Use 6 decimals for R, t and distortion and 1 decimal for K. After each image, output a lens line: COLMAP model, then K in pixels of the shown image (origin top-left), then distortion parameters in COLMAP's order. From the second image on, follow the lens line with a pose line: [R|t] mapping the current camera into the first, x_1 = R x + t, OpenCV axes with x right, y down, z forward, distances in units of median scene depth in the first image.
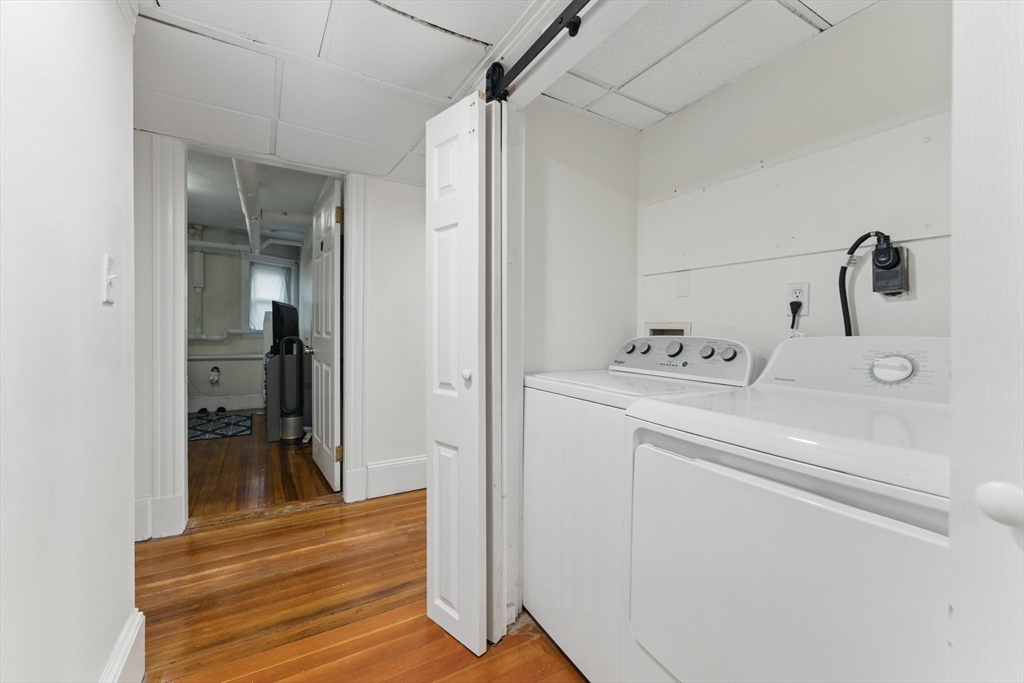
lens RADIAL K [[420.7, 0, 512.7], [0, 420.7, 338.3], [0, 0, 1]] dist [-0.000608, 0.000078]
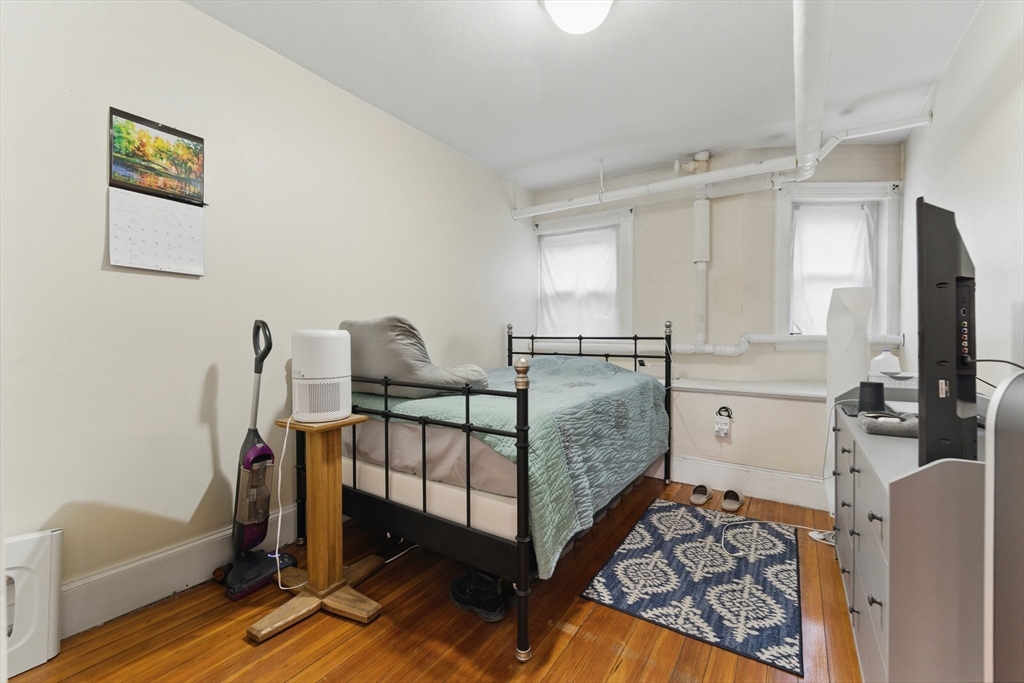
lens RADIAL K [[420.7, 0, 512.7], [0, 420.7, 341.4], [0, 0, 1]] dist [-0.000608, 0.000078]
pose [[0.429827, 0.004213, -0.902901, -0.333908], [-0.009011, 0.999959, 0.000376, -0.010633], [0.902866, 0.007974, 0.429848, 0.514369]]
